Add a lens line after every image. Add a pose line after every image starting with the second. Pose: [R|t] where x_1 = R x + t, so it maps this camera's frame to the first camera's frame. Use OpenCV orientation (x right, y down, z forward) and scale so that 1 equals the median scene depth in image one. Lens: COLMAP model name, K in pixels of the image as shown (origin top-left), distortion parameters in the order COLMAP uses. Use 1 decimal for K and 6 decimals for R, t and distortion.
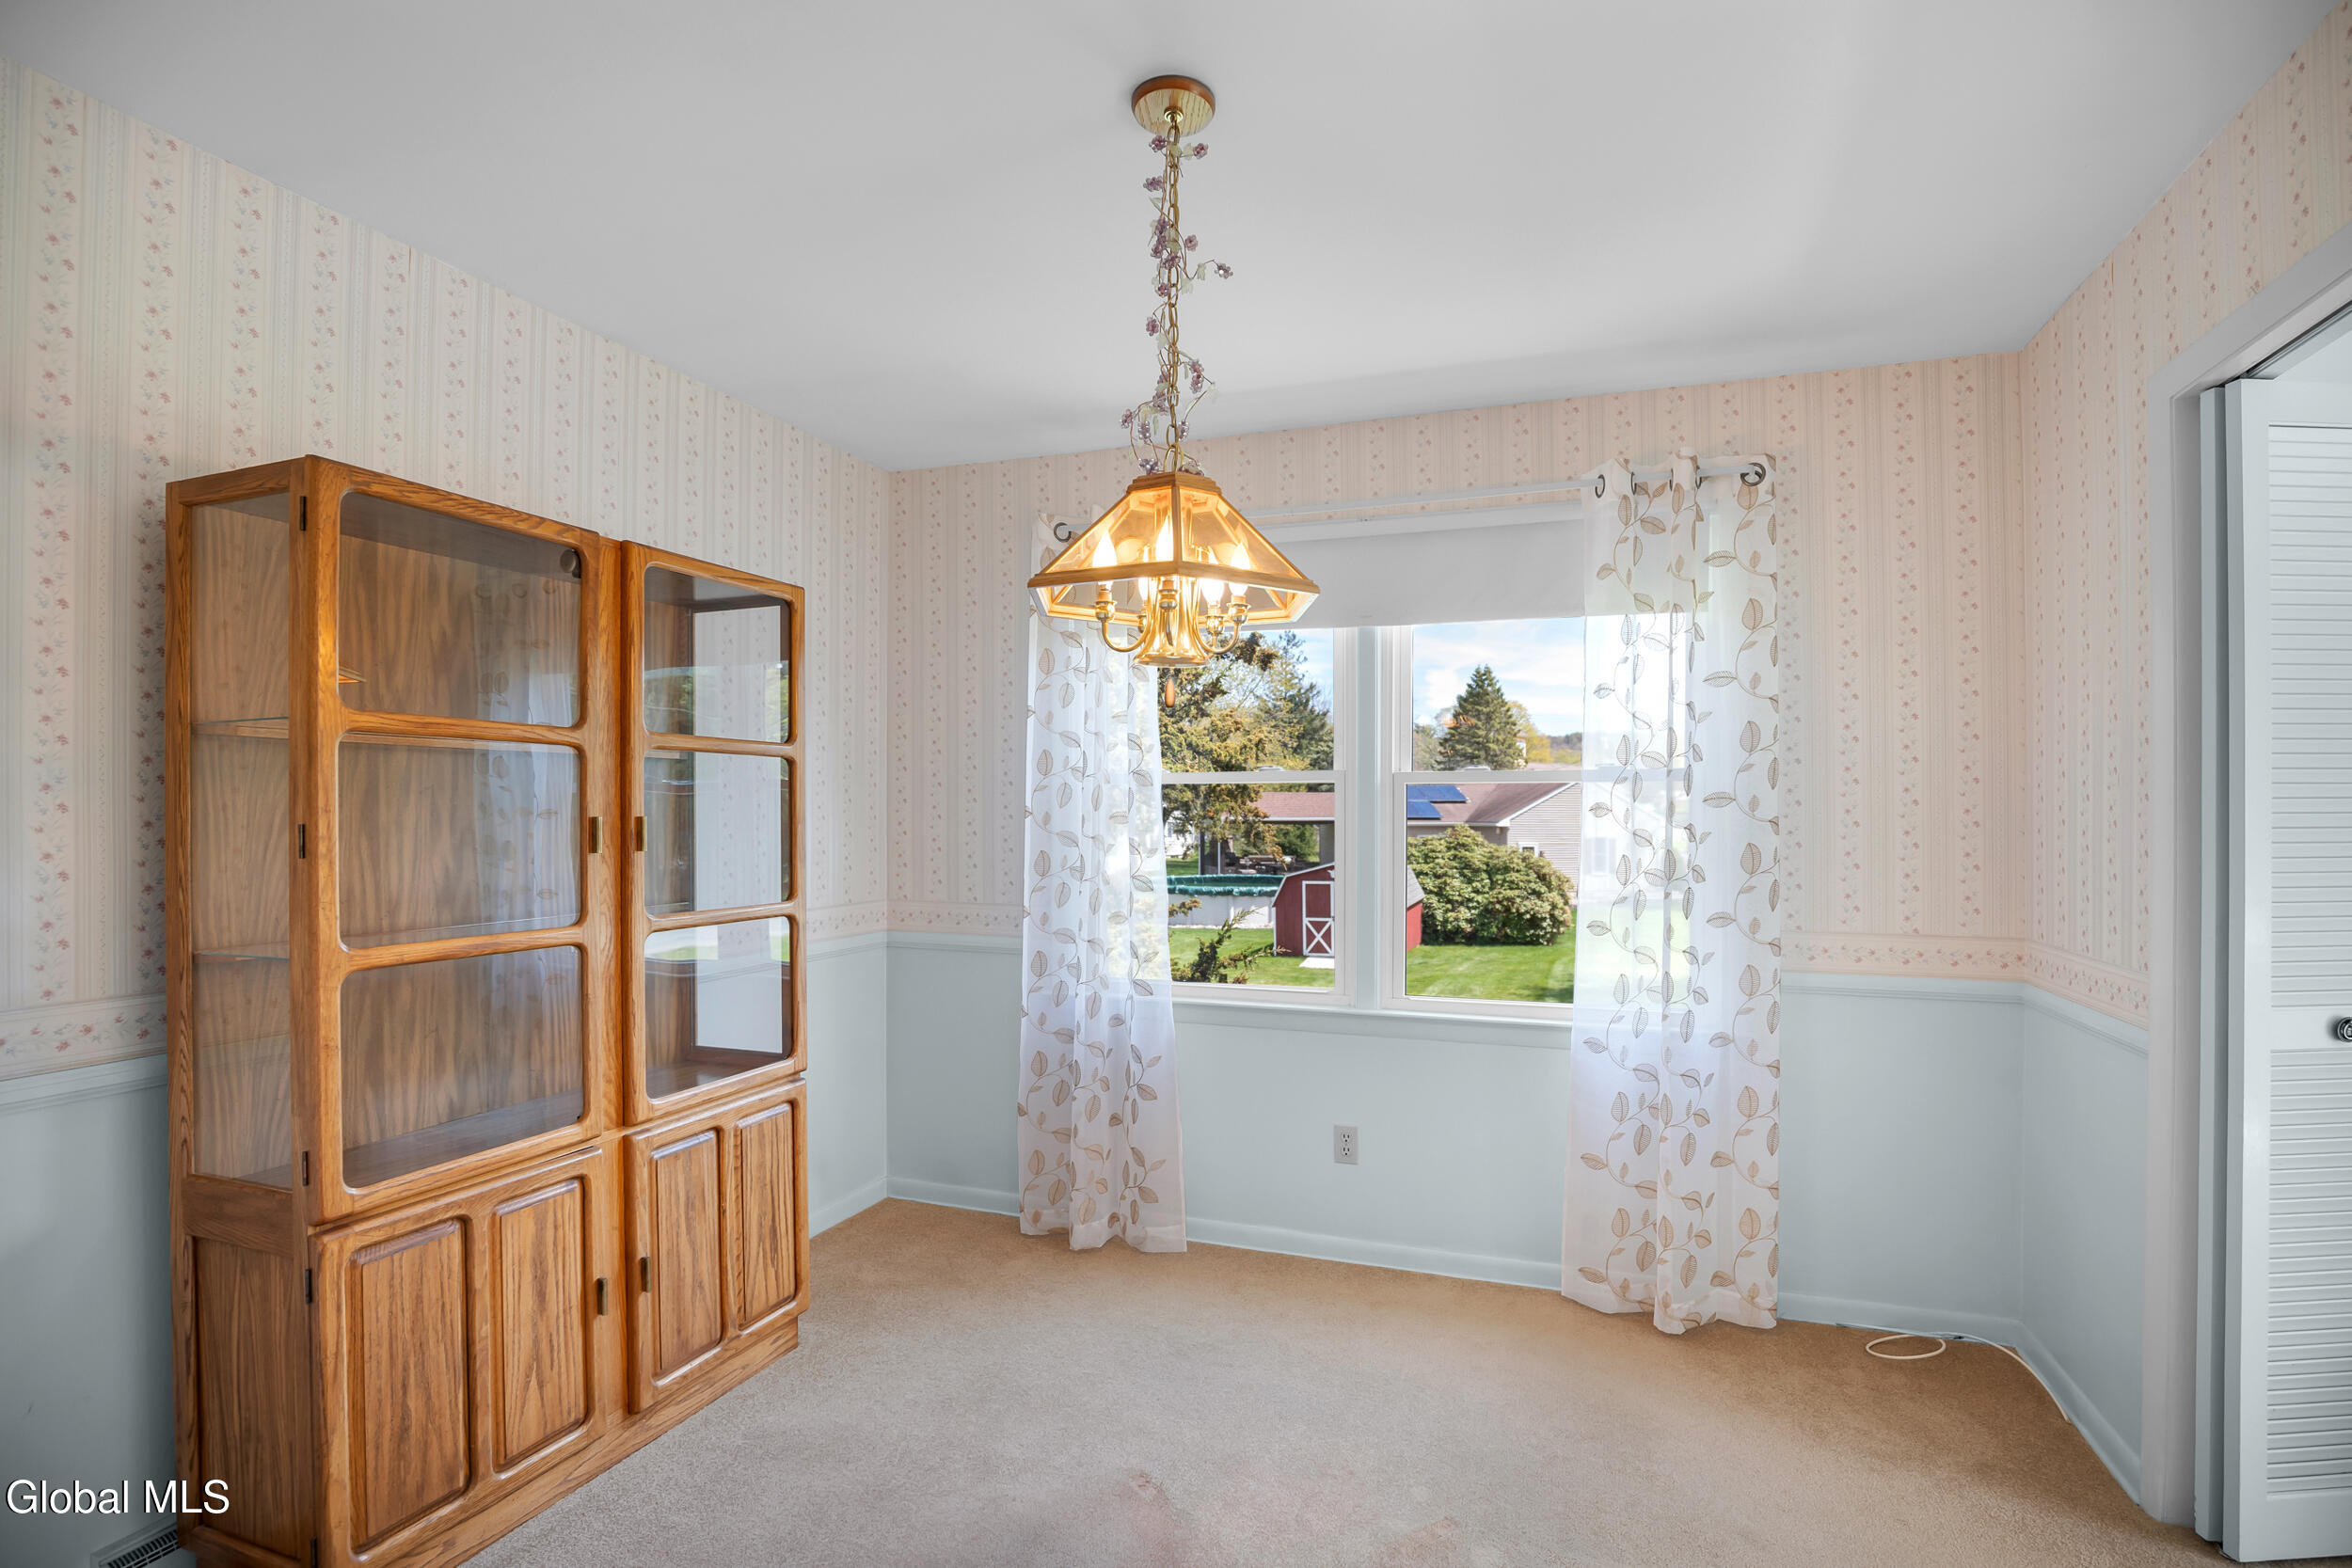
lens RADIAL K [[1143.1, 0, 1188.7], [0, 1143.1, 815.2], [0, 0, 1]] dist [-0.000331, -0.000060]
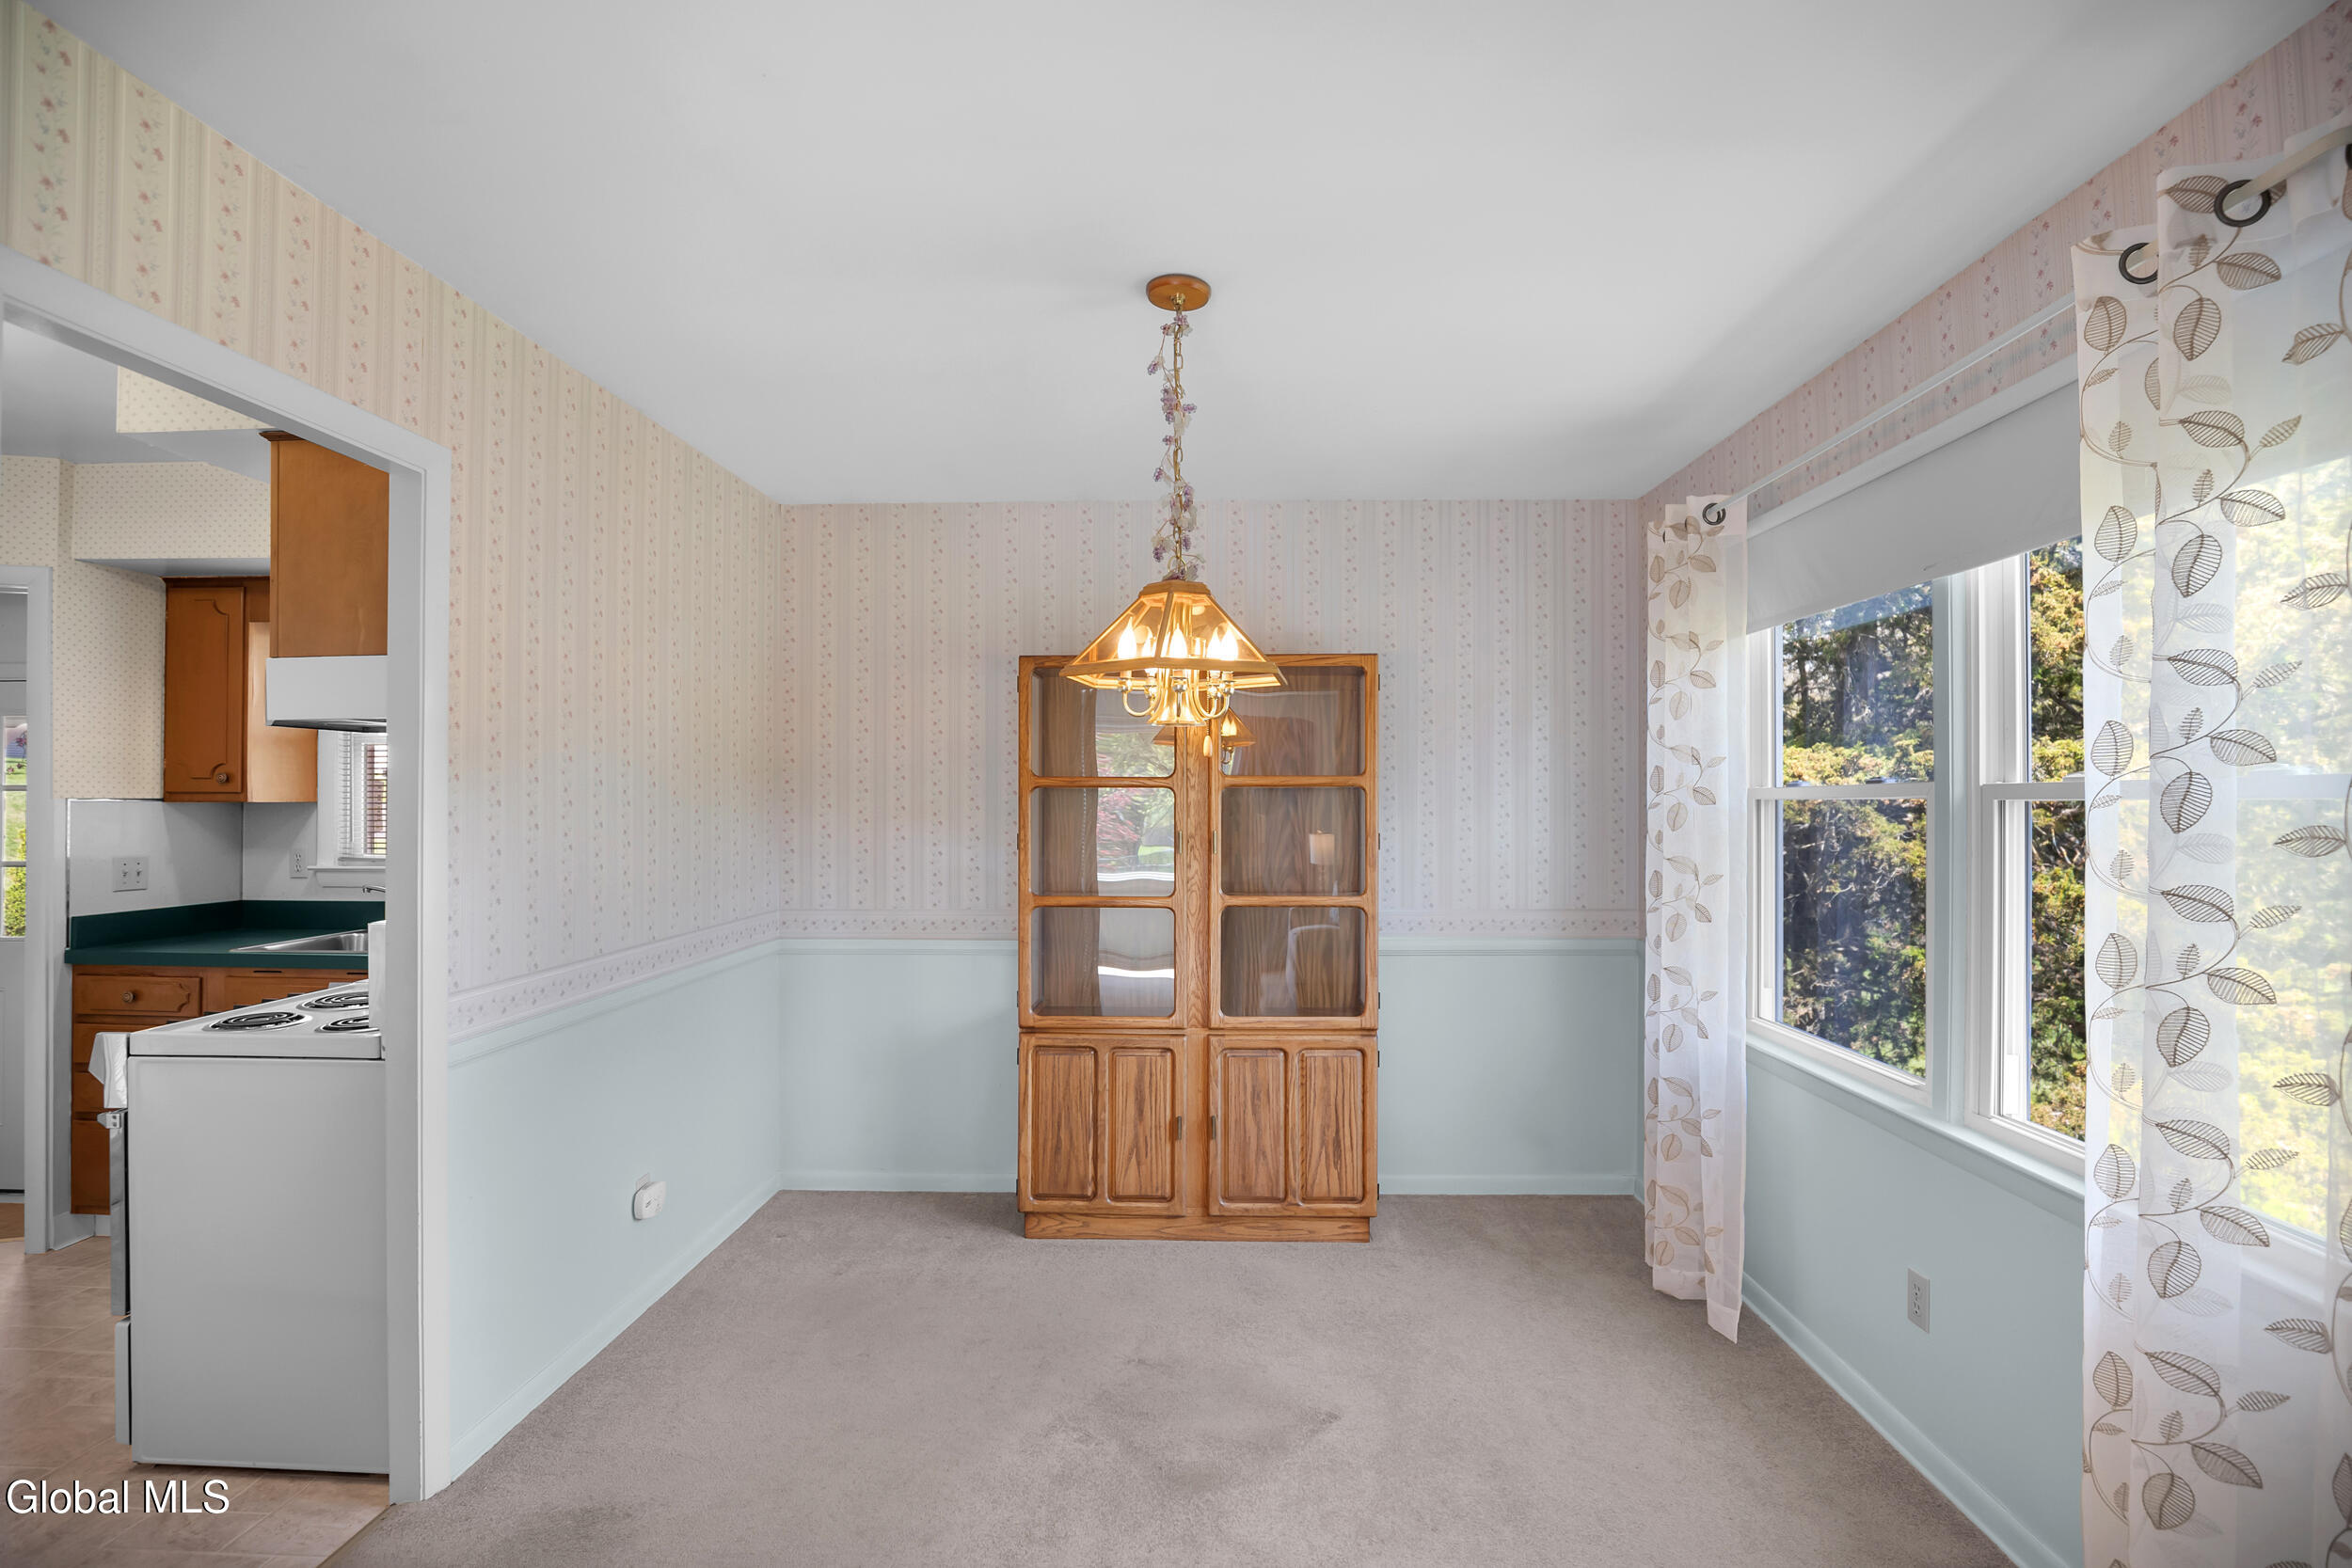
lens RADIAL K [[1107.8, 0, 1177.6], [0, 1107.8, 806.4], [0, 0, 1]] dist [-0.009860, 0.000064]
pose [[0.334205, 0.008269, -0.942464, 0.782962], [-0.005426, 0.999962, 0.006849, -0.032841], [0.942485, 0.002825, 0.334237, 0.398514]]
